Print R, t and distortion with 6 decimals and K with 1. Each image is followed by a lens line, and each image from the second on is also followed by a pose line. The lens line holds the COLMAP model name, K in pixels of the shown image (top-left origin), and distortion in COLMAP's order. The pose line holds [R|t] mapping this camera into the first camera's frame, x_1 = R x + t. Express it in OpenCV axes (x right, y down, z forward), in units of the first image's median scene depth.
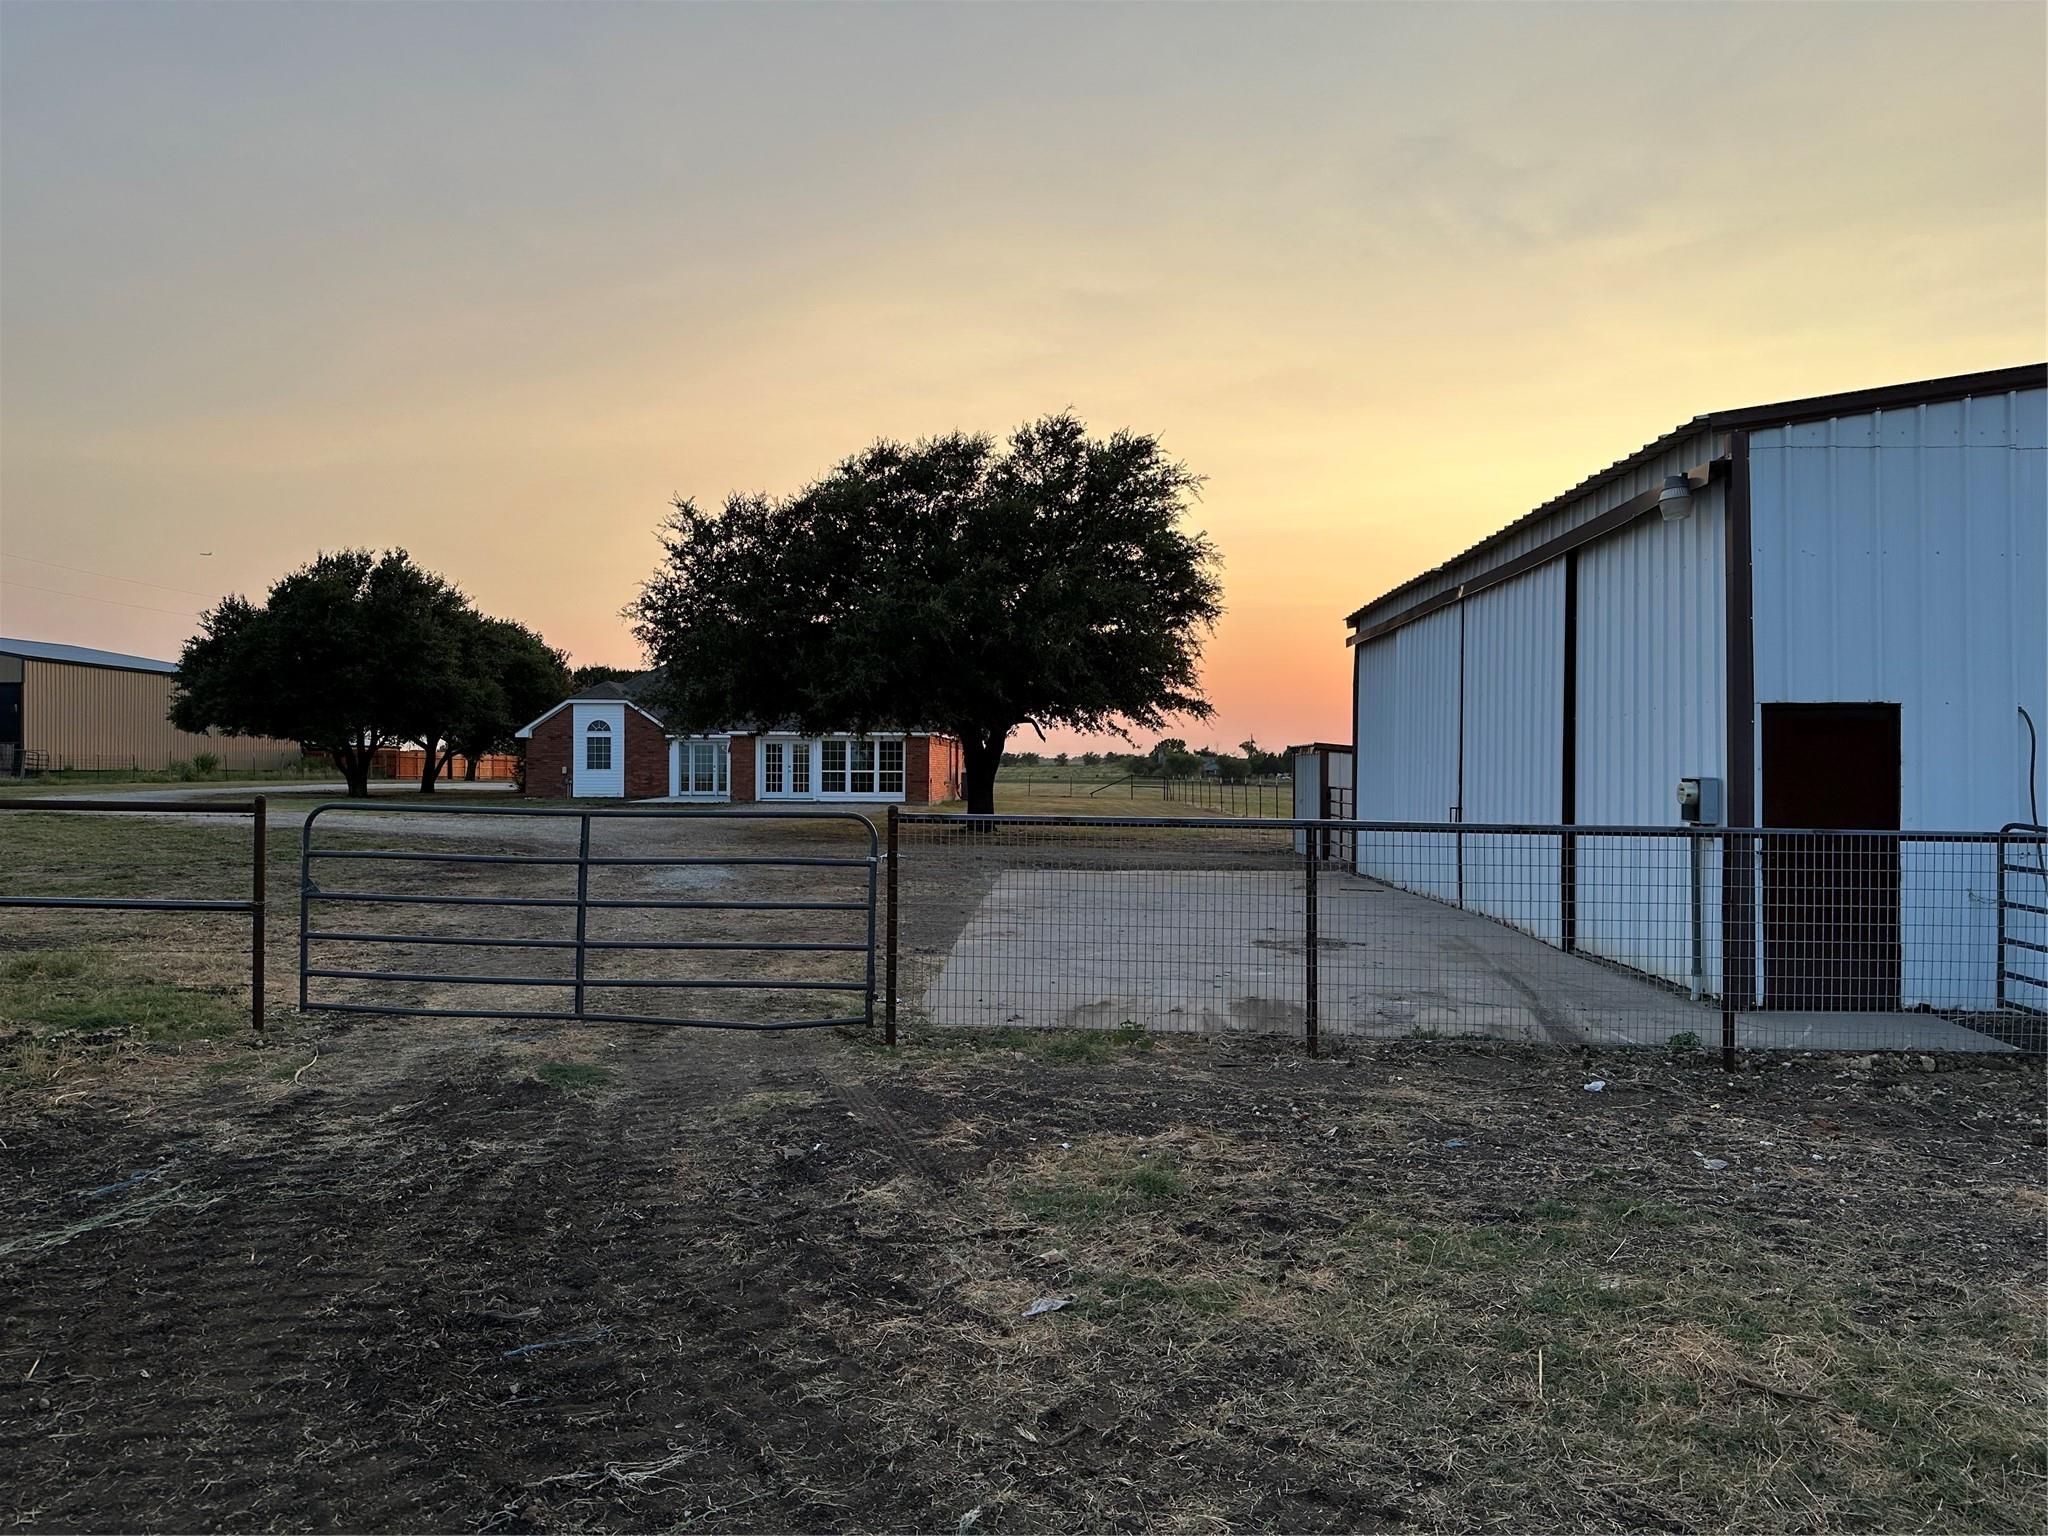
lens RADIAL K [[1385.1, 0, 1024.0], [0, 1385.1, 768.0], [0, 0, 1]] dist [0.061361, -0.092791]
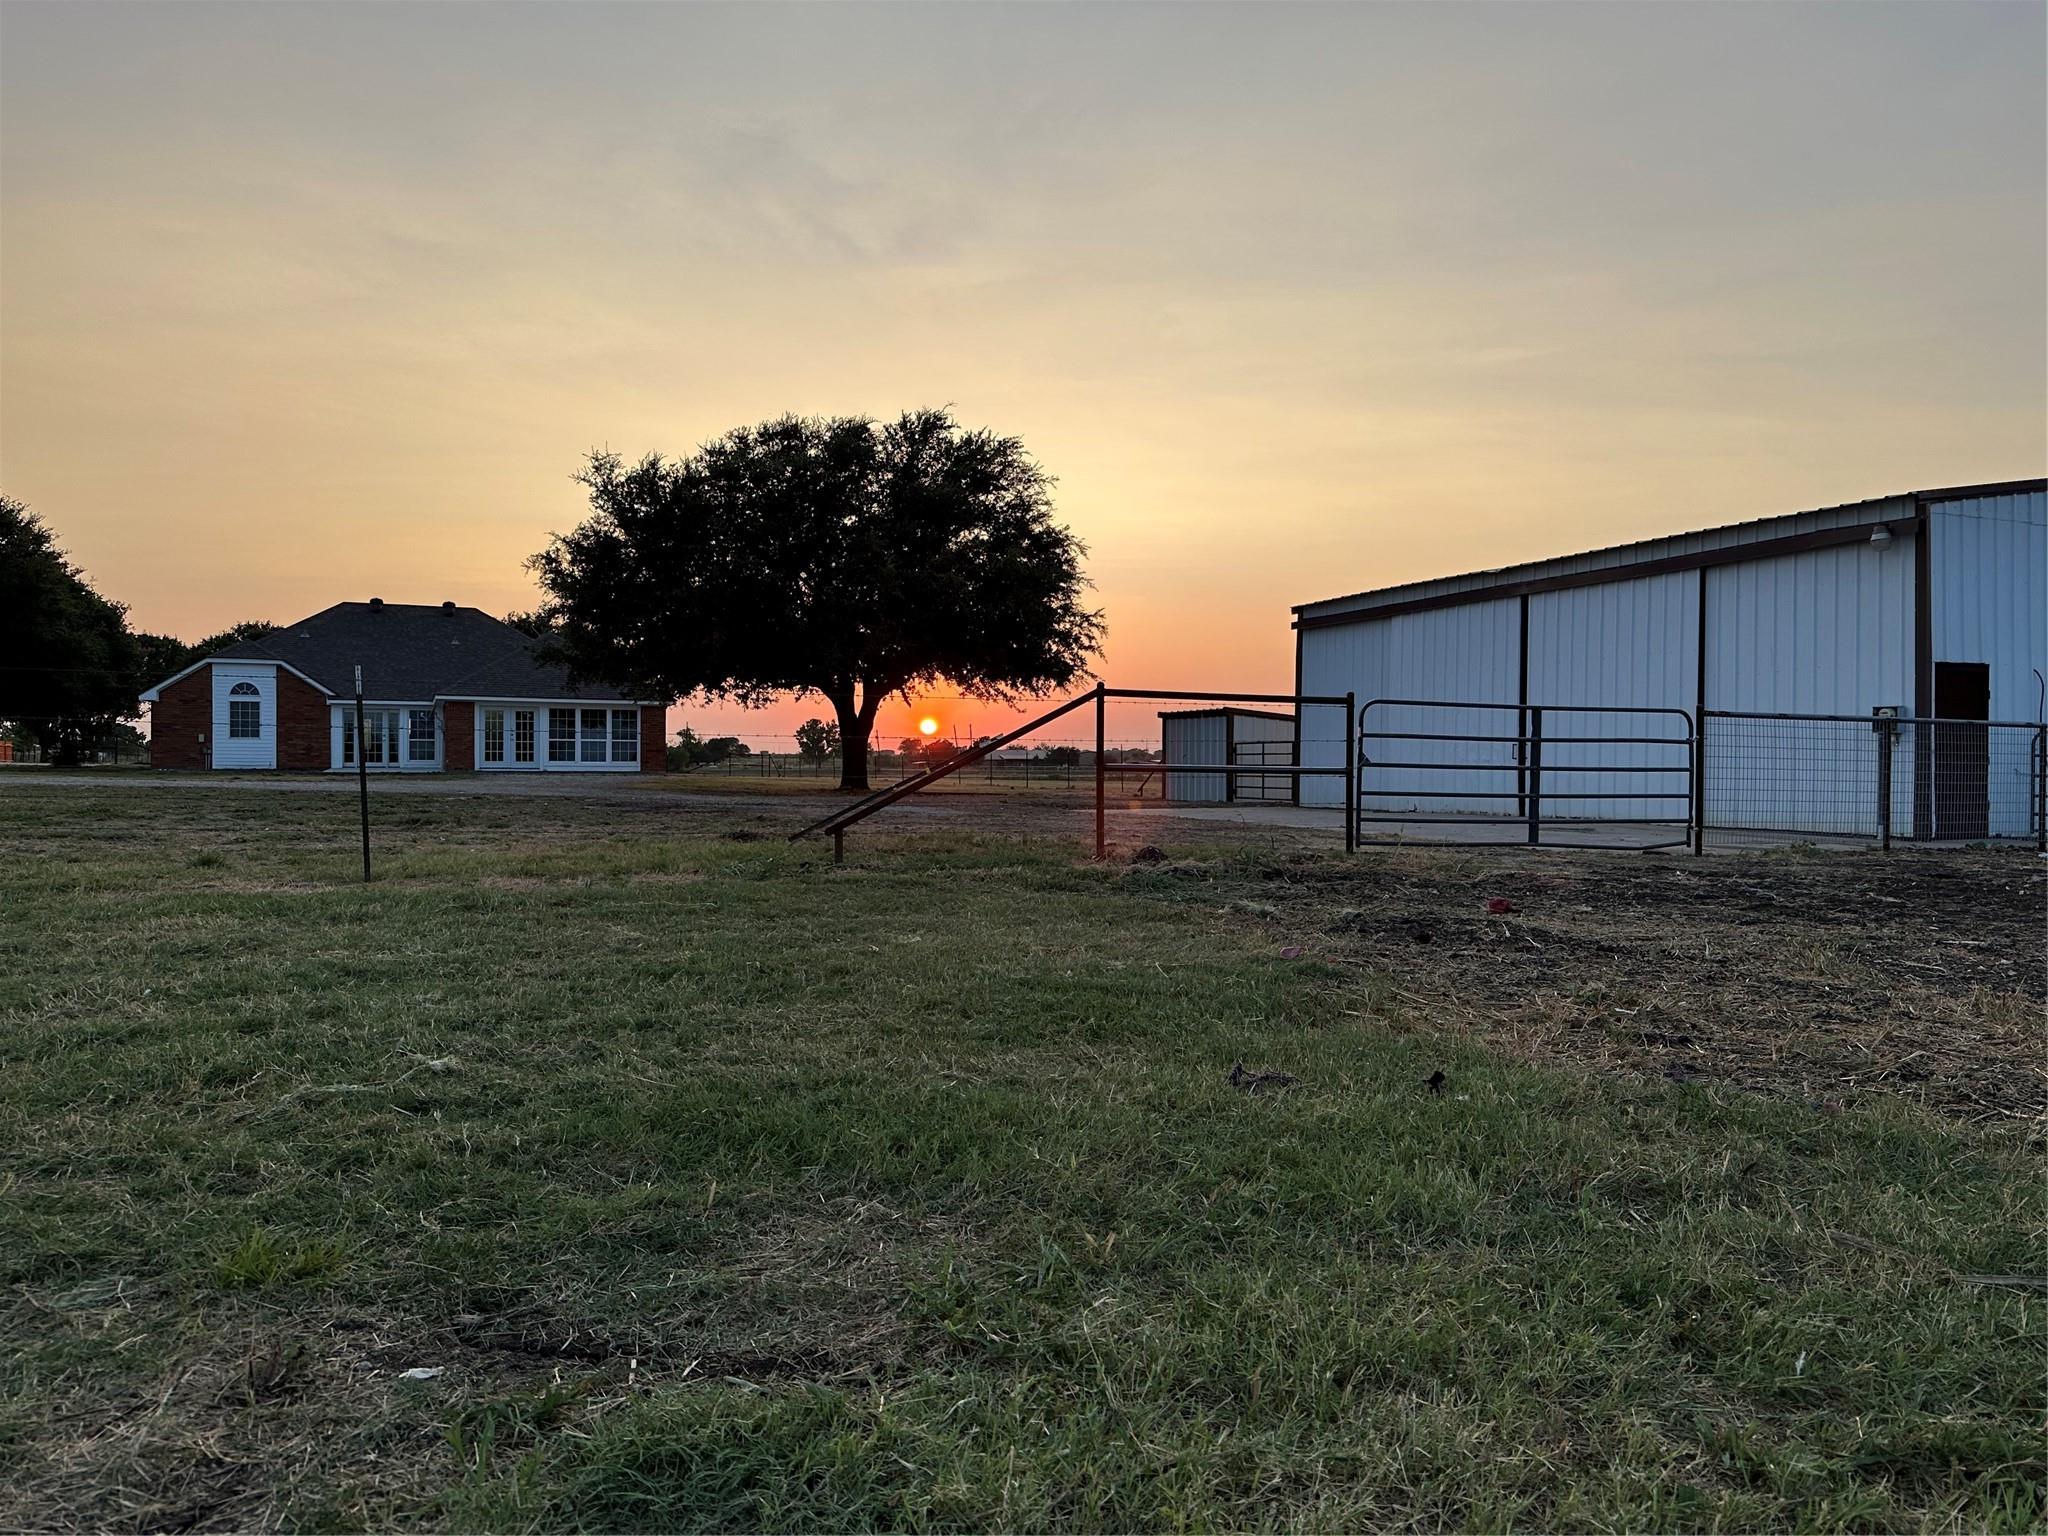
lens RADIAL K [[1385.1, 0, 1024.0], [0, 1385.1, 768.0], [0, 0, 1]] dist [0.061361, -0.092791]
pose [[0.914139, -0.000538, 0.405402, -0.236922], [-0.002290, 0.999976, 0.006490, 0.014944], [-0.405396, -0.006861, 0.914116, -0.021852]]
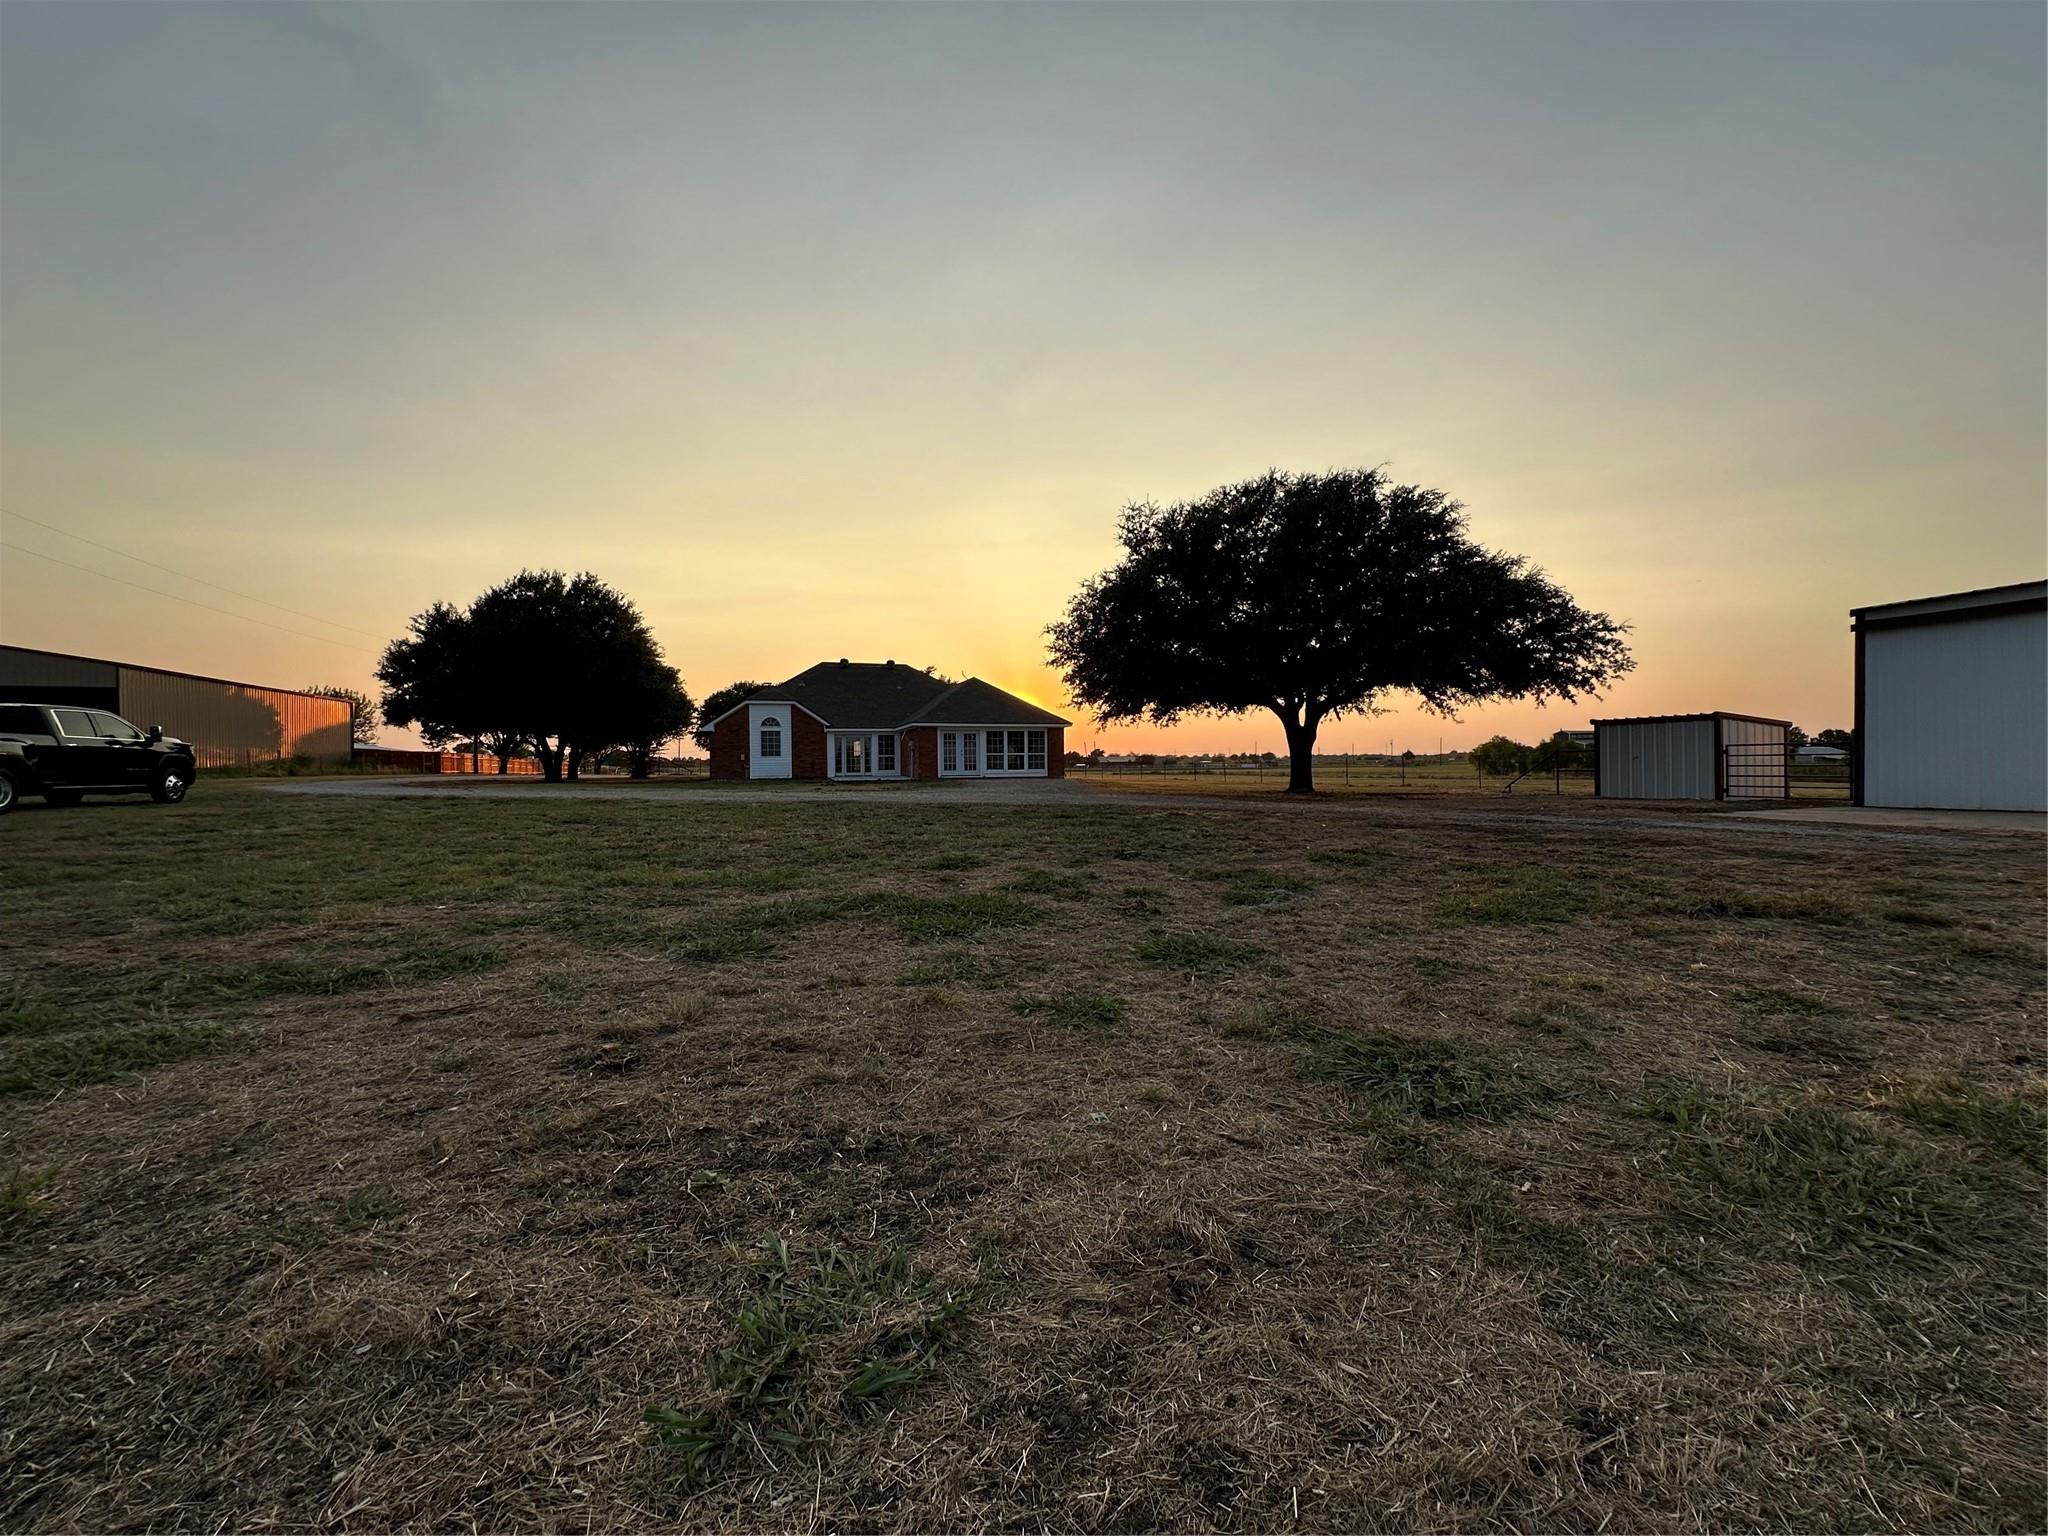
lens RADIAL K [[798.1, 0, 1024.0], [0, 798.1, 768.0], [0, 0, 1]] dist [0.000378, -0.000006]
pose [[0.950997, -0.014501, 0.308860, -0.346417], [0.013382, 0.999894, 0.005741, 0.011602], [-0.308910, -0.001326, 0.951090, 0.266952]]
